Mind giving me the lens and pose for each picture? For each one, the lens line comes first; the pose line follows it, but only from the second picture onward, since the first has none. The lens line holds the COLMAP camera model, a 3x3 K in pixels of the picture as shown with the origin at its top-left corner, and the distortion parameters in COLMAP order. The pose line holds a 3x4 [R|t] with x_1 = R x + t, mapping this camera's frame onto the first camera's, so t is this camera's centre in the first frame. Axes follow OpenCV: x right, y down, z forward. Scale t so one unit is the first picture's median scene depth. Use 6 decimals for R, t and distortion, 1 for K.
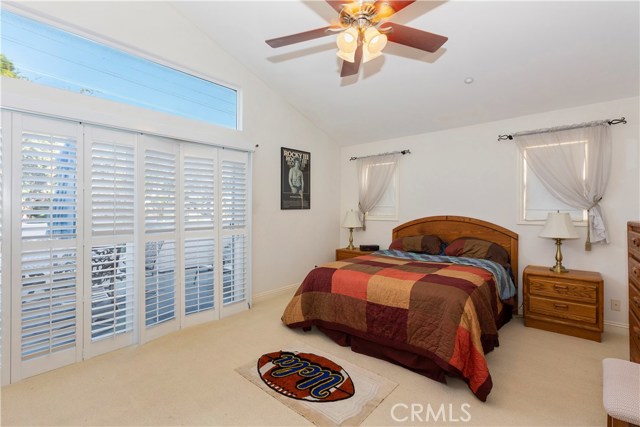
lens RADIAL K [[289.5, 0, 319.7], [0, 289.5, 208.7], [0, 0, 1]] dist [0.001356, 0.000666]
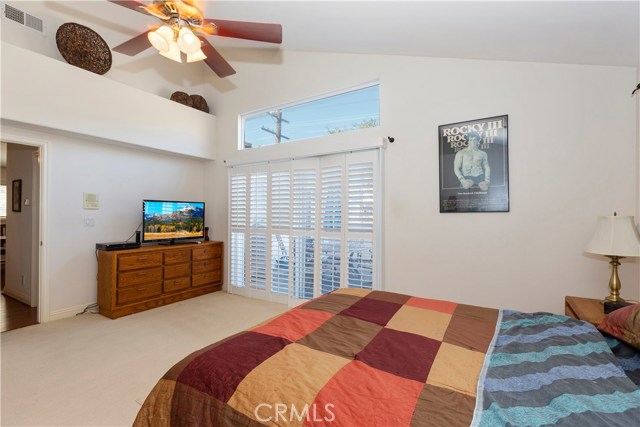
lens RADIAL K [[289.5, 0, 318.7], [0, 289.5, 214.9], [0, 0, 1]] dist [0.001356, 0.000666]
pose [[0.156440, 0.005865, -0.987670, 0.520933], [-0.000806, 0.999983, 0.005810, 0.004345], [0.987687, -0.000113, 0.156442, 0.580278]]
